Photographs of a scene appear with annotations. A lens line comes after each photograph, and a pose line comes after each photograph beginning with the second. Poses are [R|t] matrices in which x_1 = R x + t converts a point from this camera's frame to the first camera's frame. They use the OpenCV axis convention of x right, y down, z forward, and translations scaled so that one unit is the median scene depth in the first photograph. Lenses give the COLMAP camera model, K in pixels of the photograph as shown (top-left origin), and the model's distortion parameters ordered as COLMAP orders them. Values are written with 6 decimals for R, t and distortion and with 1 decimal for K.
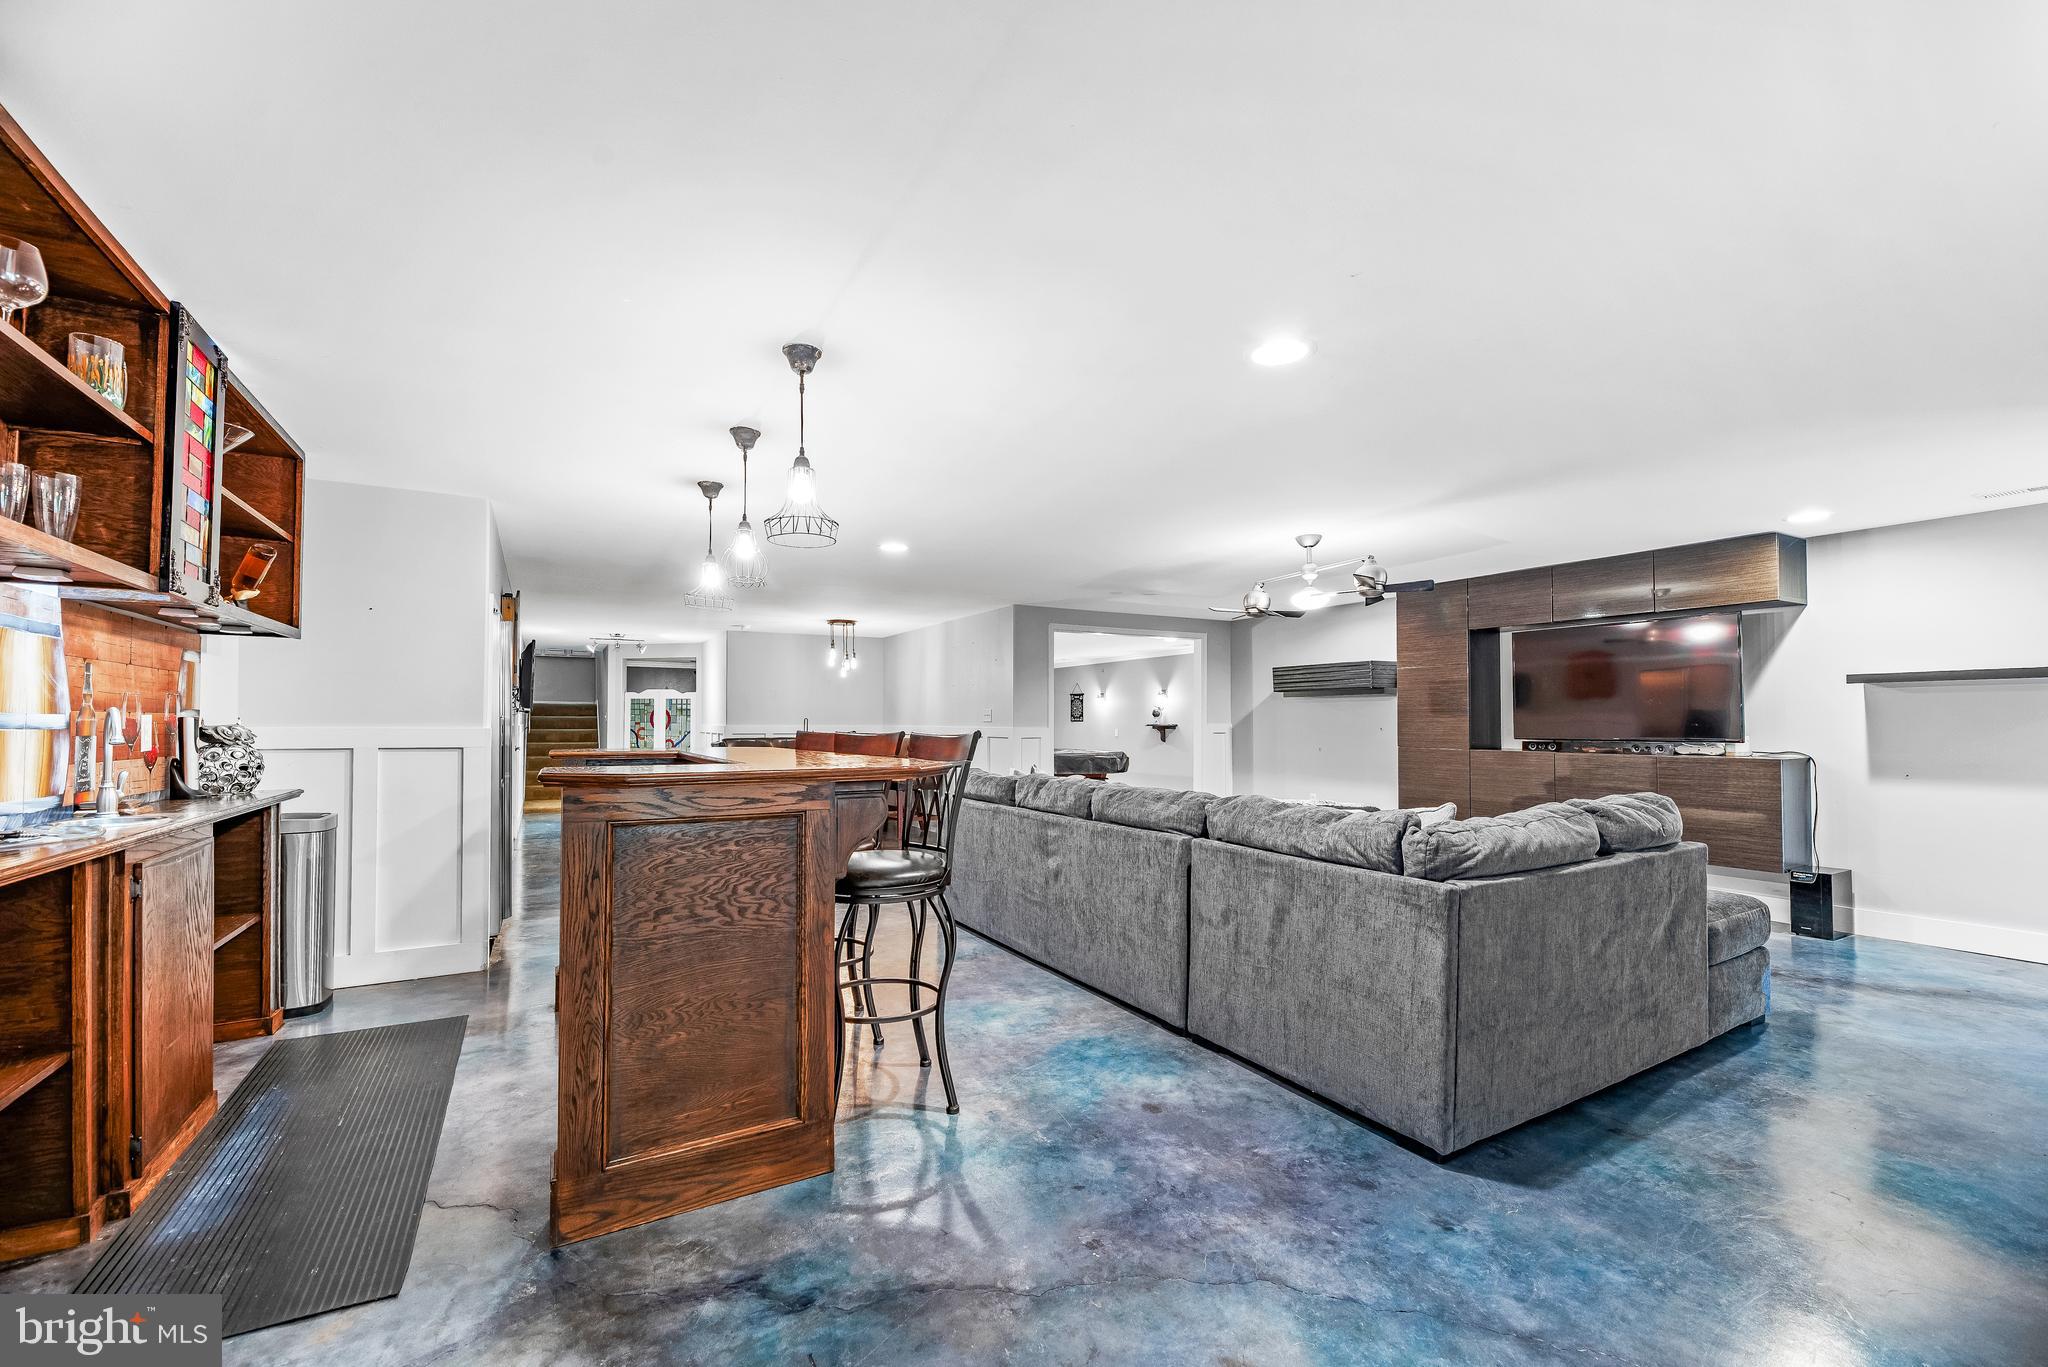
lens RADIAL K [[835.5, 0, 993.1], [0, 835.5, 710.9], [0, 0, 1]] dist [0.001941, -0.000157]
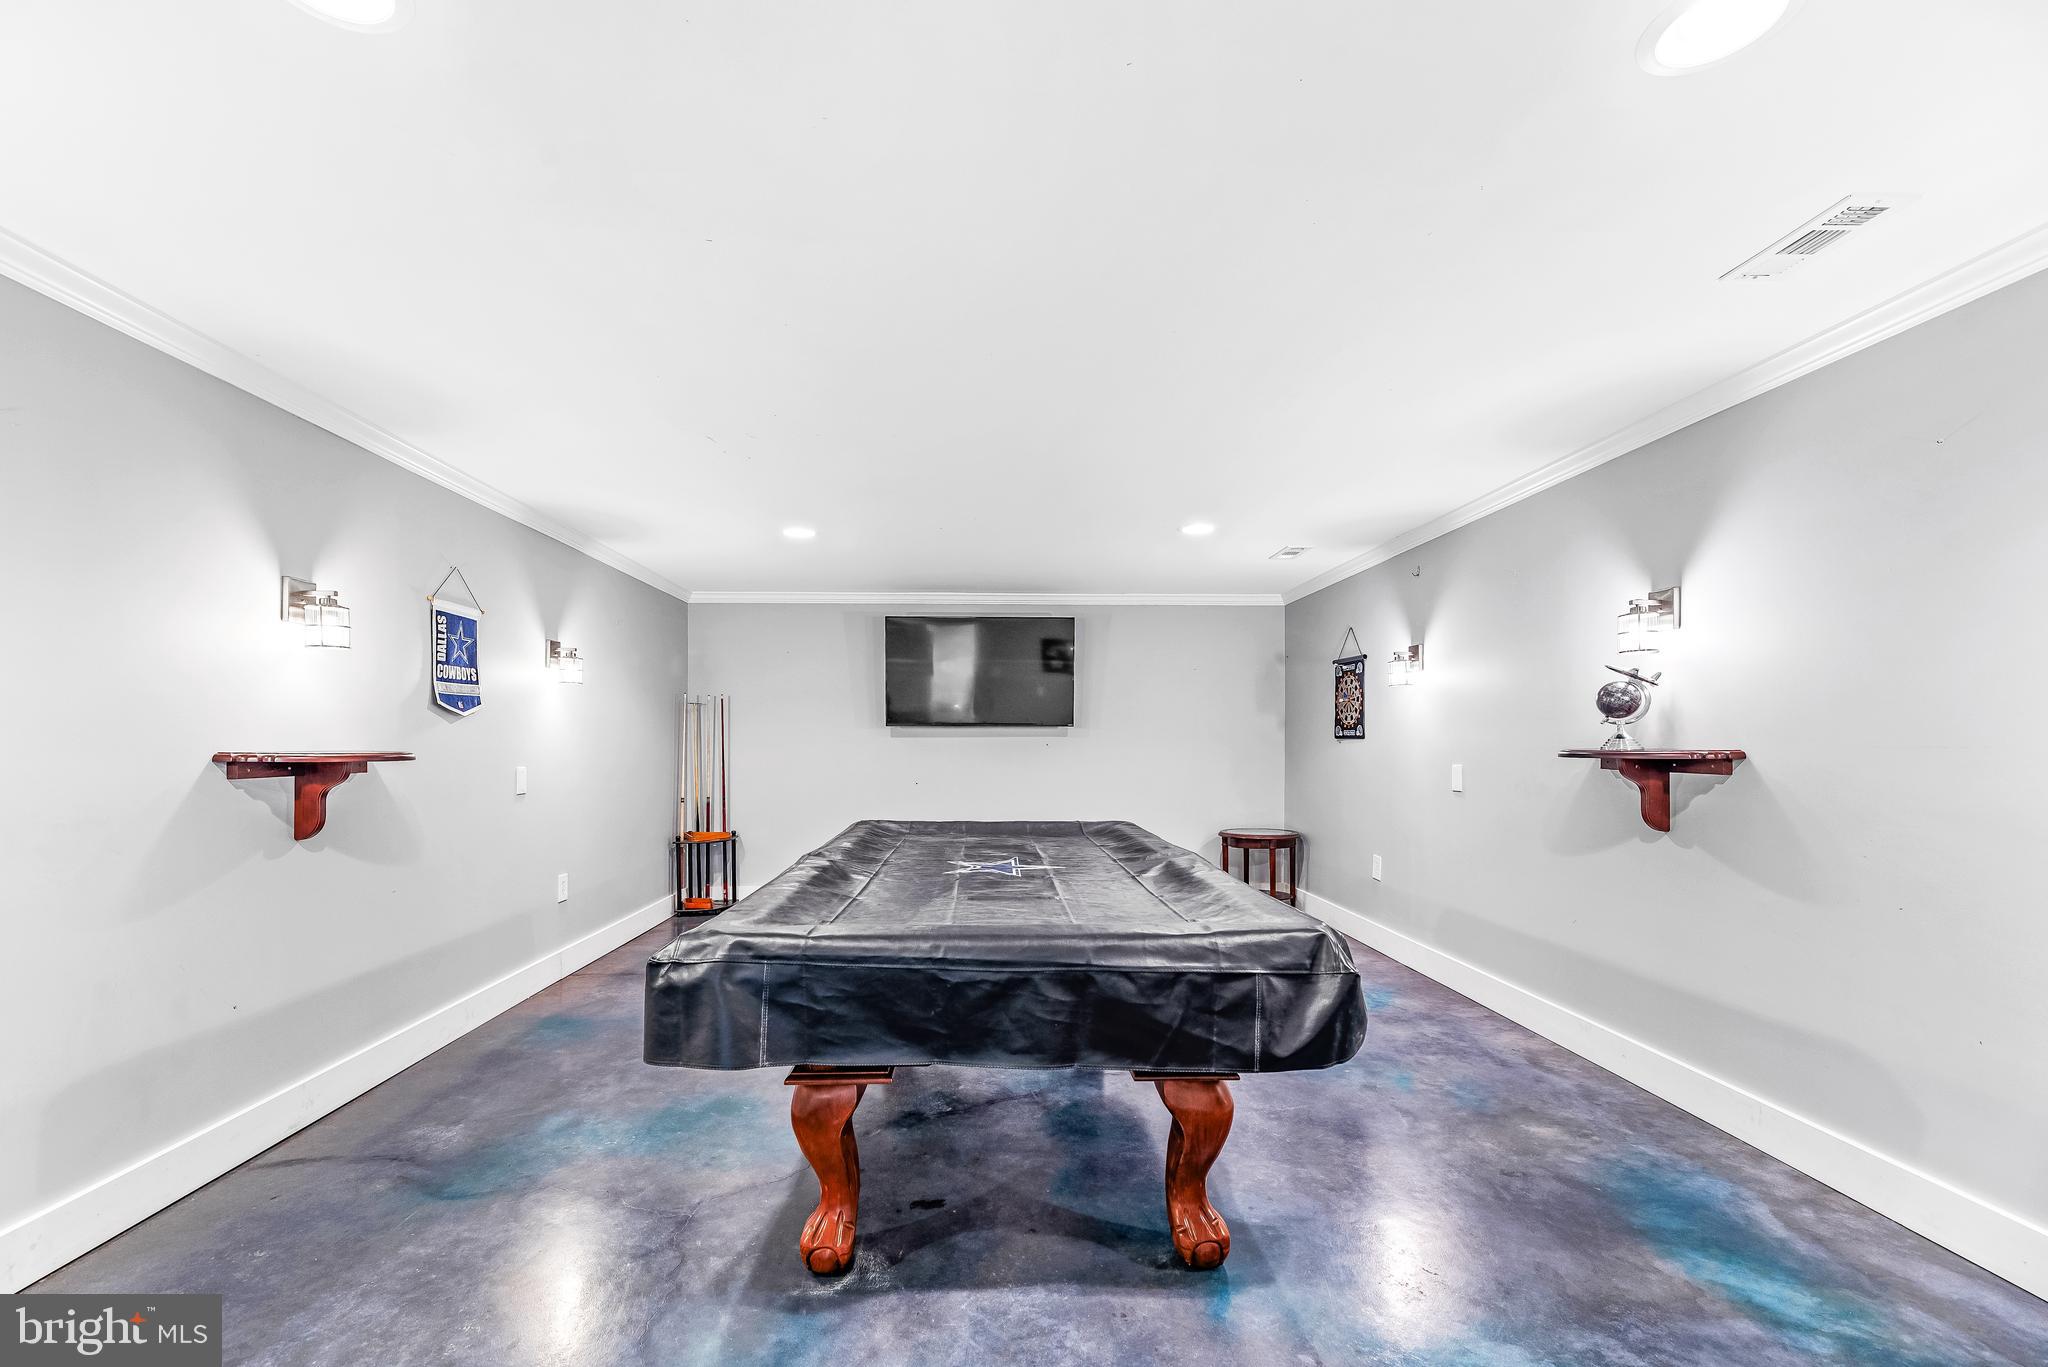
lens RADIAL K [[835.5, 0, 998.6], [0, 835.5, 738.2], [0, 0, 1]] dist [0.001941, -0.000157]
pose [[0.888494, 0.001573, -0.458885, 0.150579], [0.003021, 0.999952, 0.009279, 0.010235], [0.458877, -0.009631, 0.888447, 0.725751]]
